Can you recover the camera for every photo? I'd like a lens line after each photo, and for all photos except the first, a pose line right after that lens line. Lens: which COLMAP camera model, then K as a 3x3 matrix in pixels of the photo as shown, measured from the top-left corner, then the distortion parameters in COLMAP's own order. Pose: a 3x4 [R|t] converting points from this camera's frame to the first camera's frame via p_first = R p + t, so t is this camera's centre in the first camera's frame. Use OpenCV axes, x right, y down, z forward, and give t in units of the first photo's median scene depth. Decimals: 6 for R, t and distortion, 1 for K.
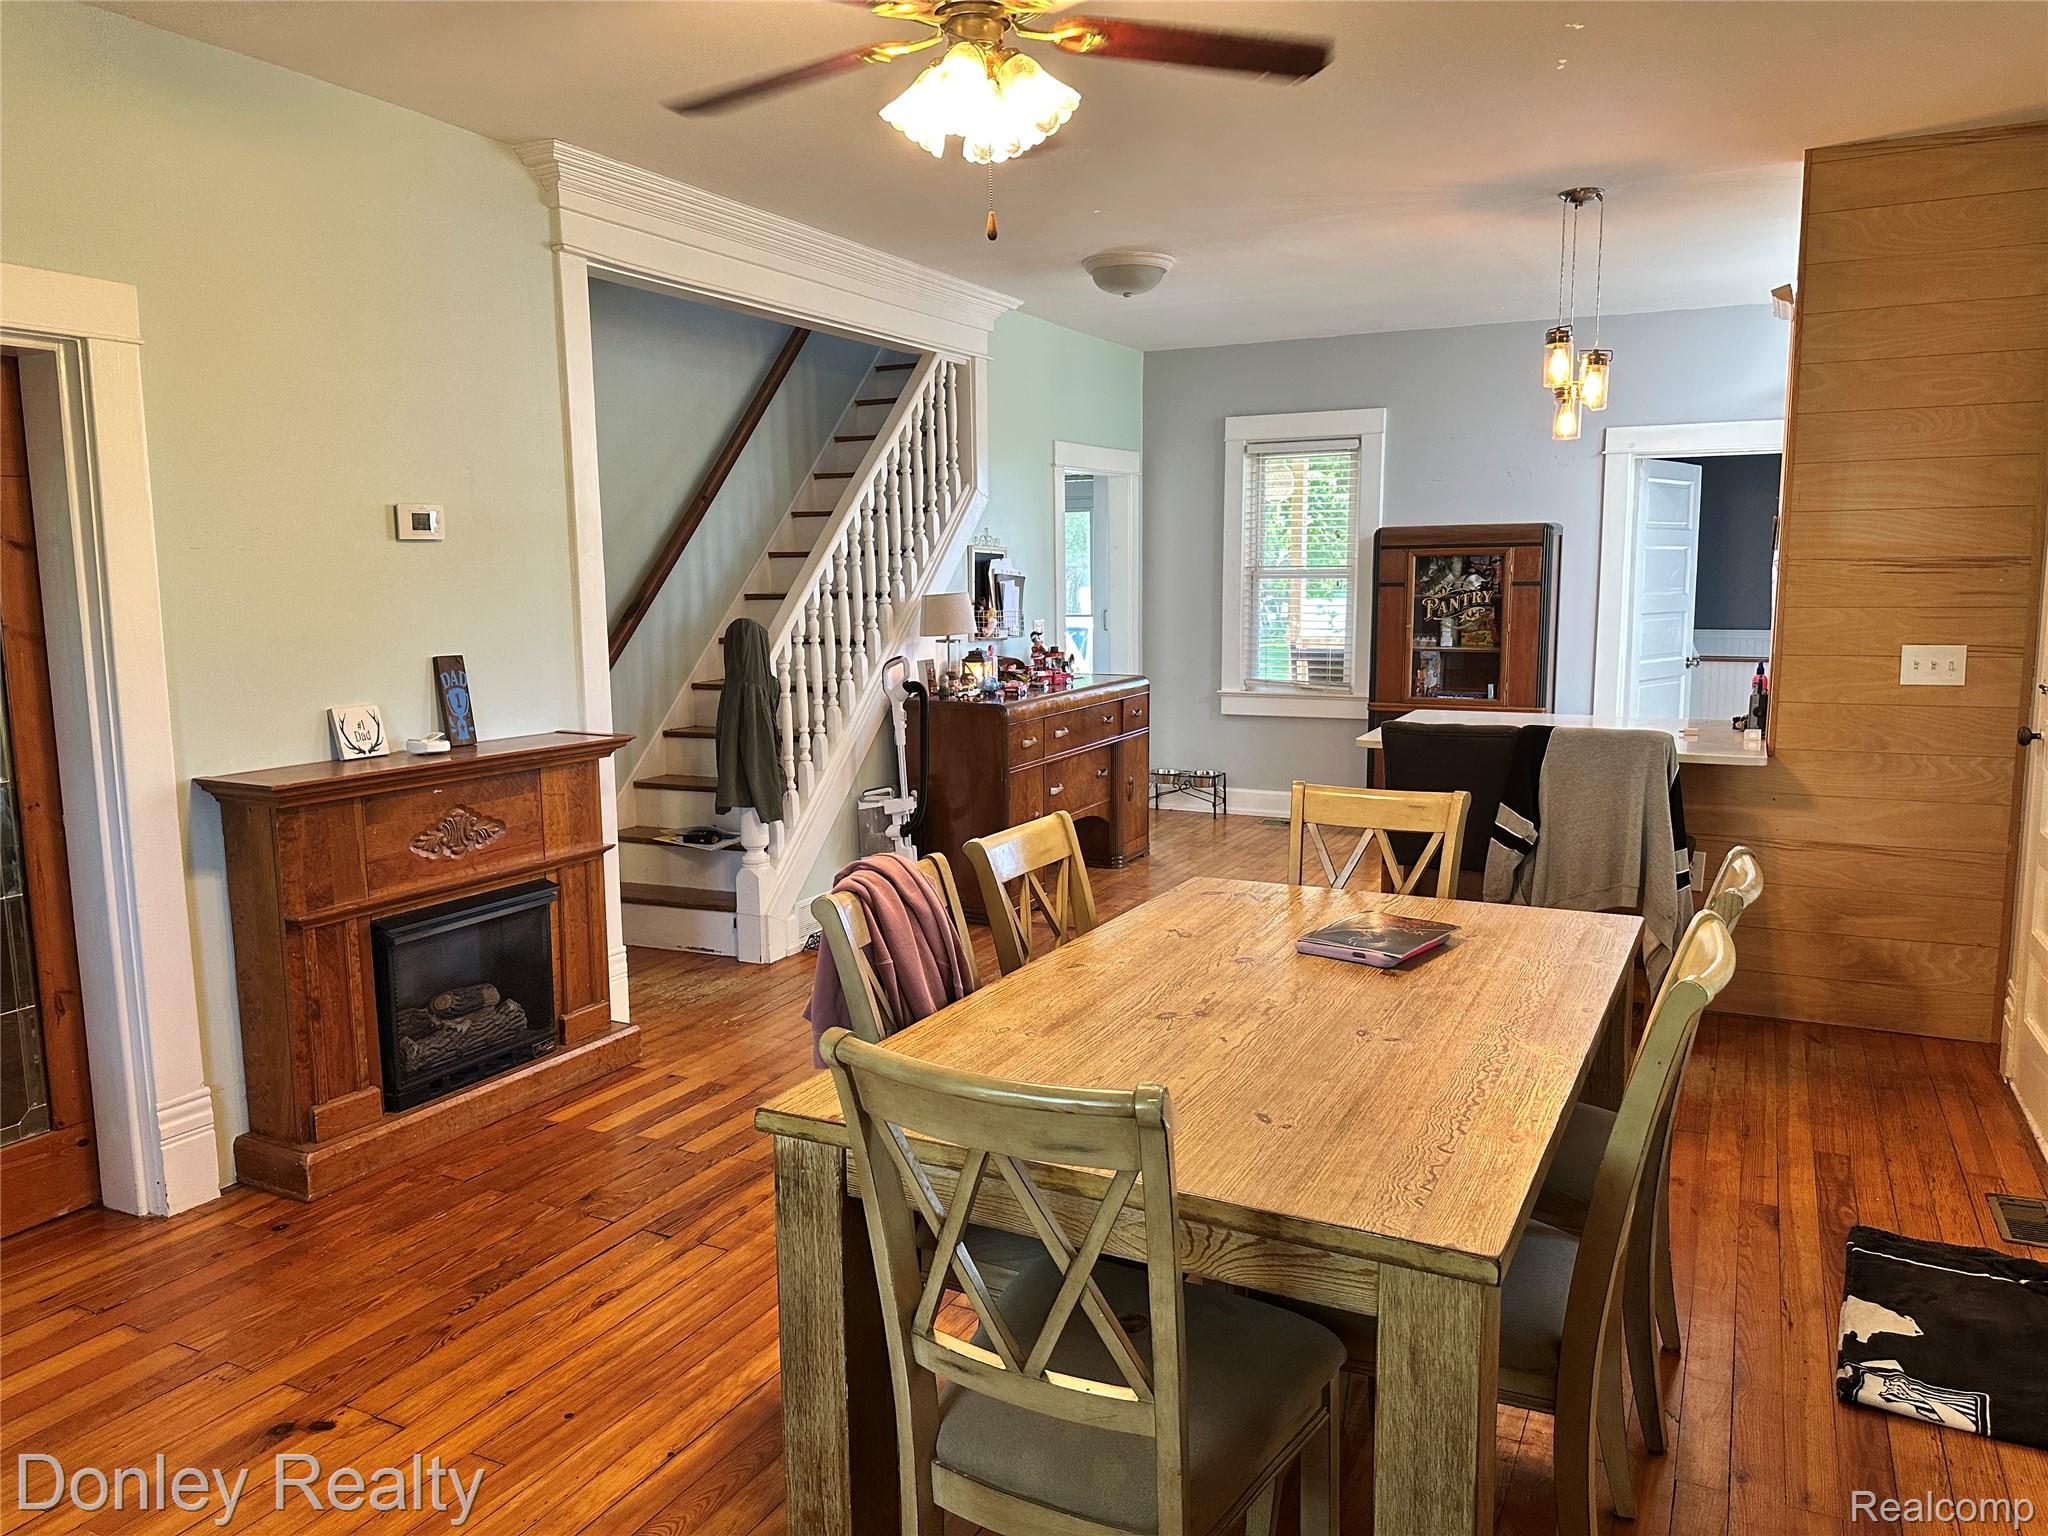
lens RADIAL K [[1434.7, 0, 1024.0], [0, 1434.7, 768.0], [0, 0, 1]] dist [0.137172, -0.209422]
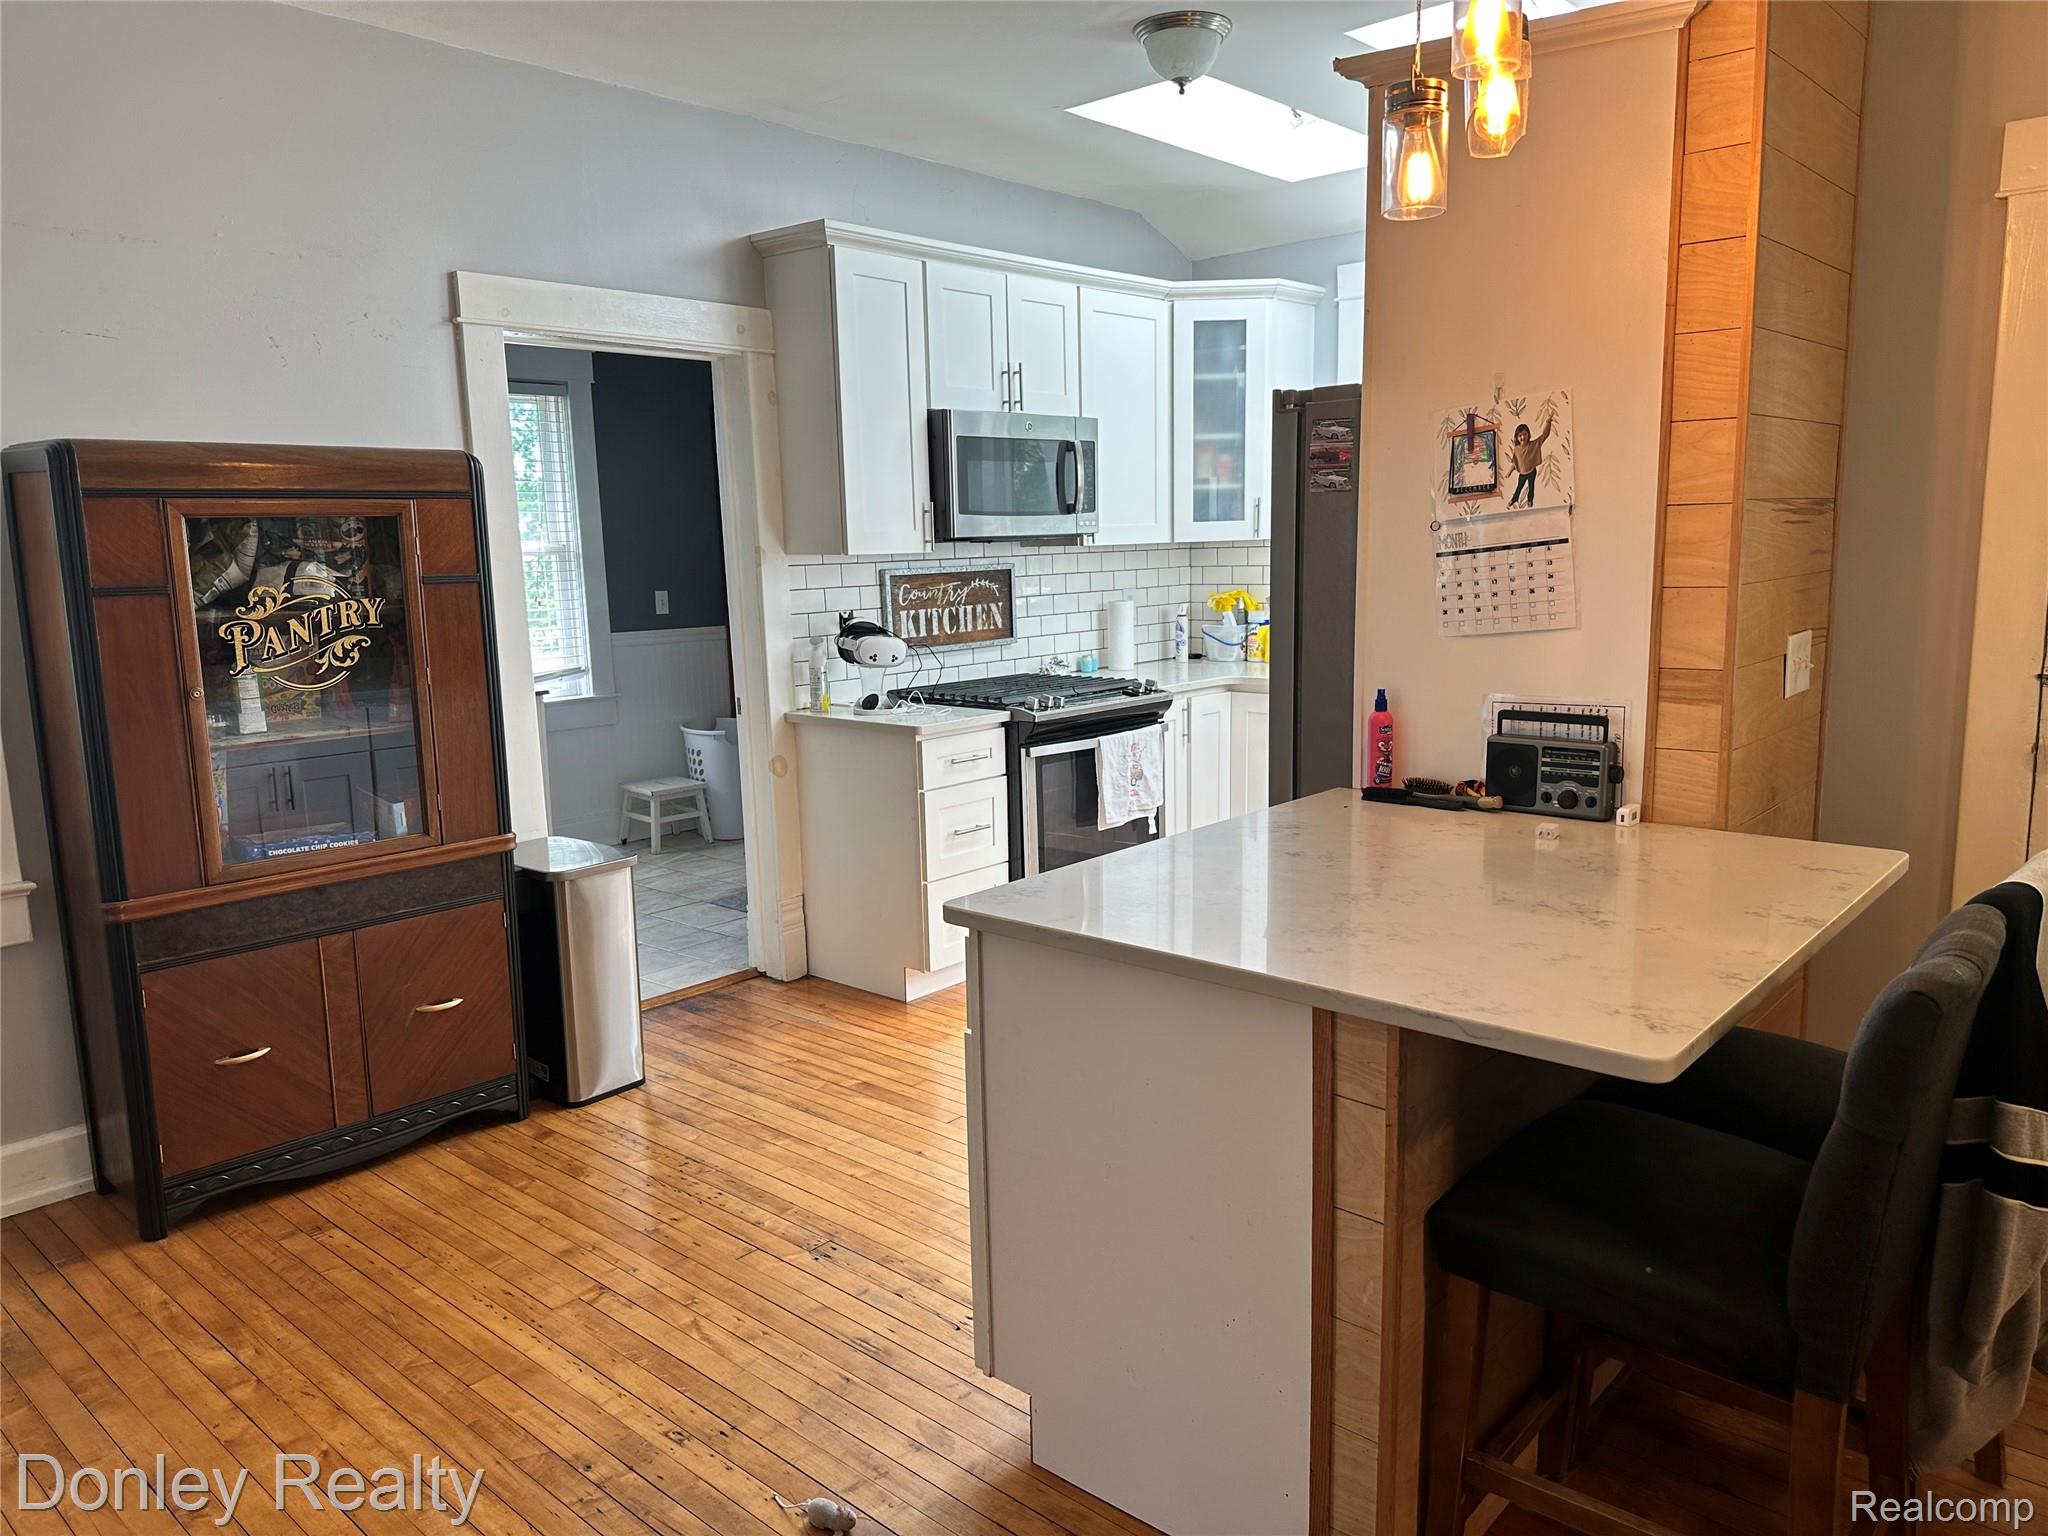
lens RADIAL K [[1437.0, 0, 1024.0], [0, 1437.0, 768.0], [0, 0, 1]] dist [0.095514, -0.113888]
pose [[0.256119, -0.148963, 0.955098, -0.091761], [0.154248, 0.981692, 0.111748, -0.134558], [-0.954259, 0.118701, 0.274407, 1.035729]]
